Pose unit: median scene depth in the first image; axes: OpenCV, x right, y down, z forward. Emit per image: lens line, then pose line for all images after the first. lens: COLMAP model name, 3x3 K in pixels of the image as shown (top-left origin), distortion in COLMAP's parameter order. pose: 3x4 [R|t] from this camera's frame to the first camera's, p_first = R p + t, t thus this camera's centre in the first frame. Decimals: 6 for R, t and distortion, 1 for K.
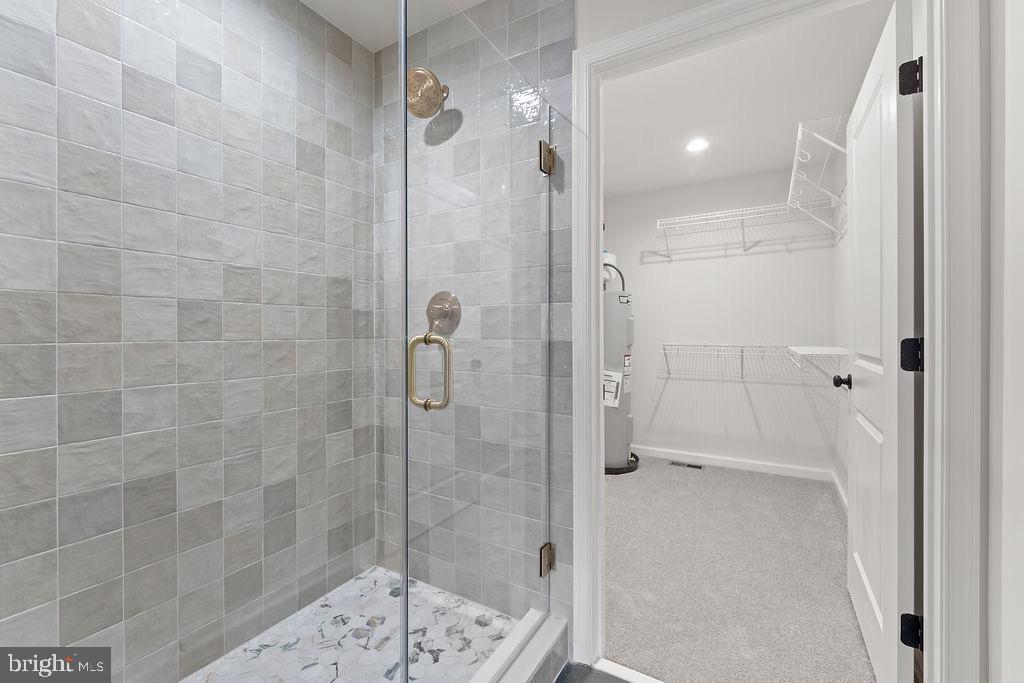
lens RADIAL K [[435.6, 0, 512.0], [0, 435.6, 333.4], [0, 0, 1]] dist [0.000845, -0.000714]
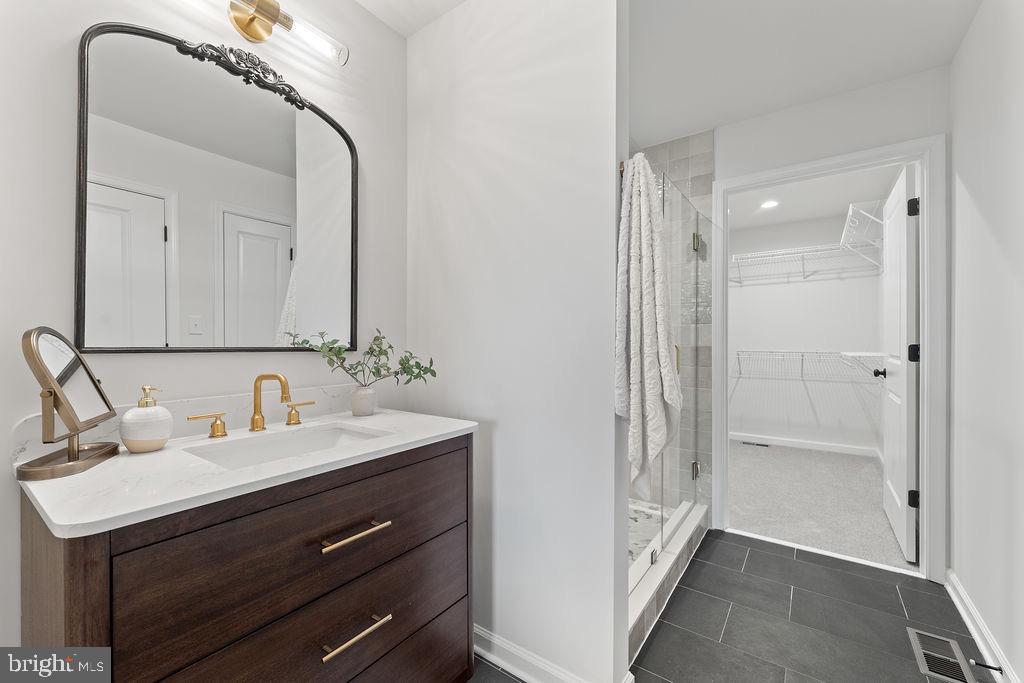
lens RADIAL K [[418.9, 0, 512.0], [0, 418.9, 341.5], [0, 0, 1]] dist [0.000108, 0.000091]
pose [[0.995623, 0.001342, -0.093456, -0.487326], [-0.001518, 0.999997, -0.001811, 0.003058], [0.093453, 0.001945, 0.995622, -0.728767]]
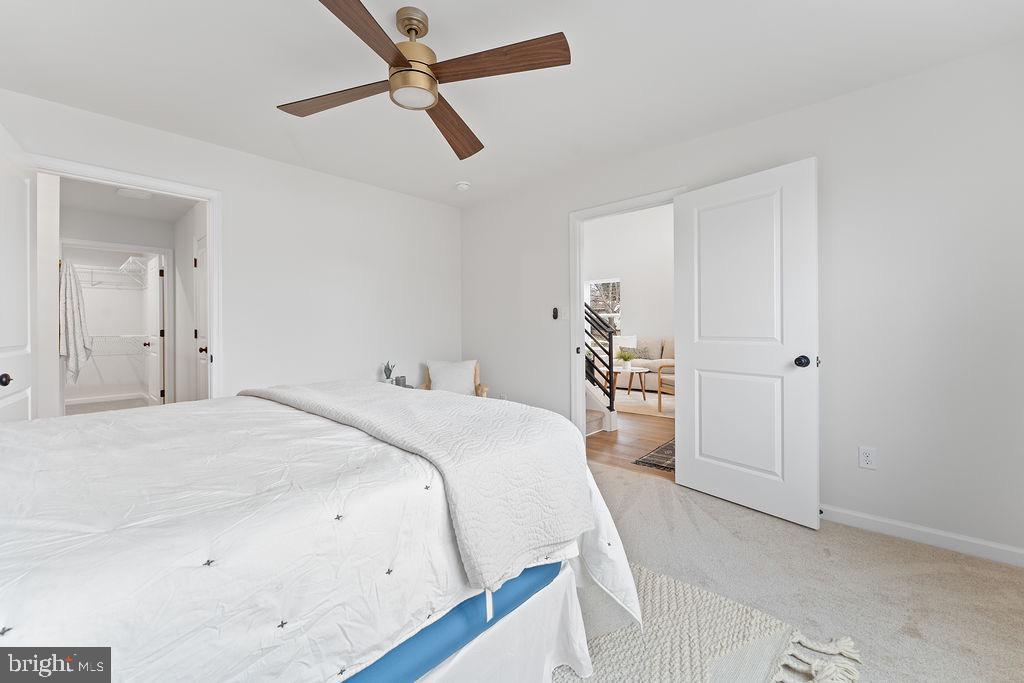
lens RADIAL K [[424.9, 0, 507.9], [0, 424.9, 331.6], [0, 0, 1]] dist [-0.001327, -0.000505]
pose [[0.213594, -0.004977, 0.976910, -1.996339], [0.003401, 0.999985, 0.004351, 0.016606], [-0.976916, 0.002394, 0.213608, -2.623467]]
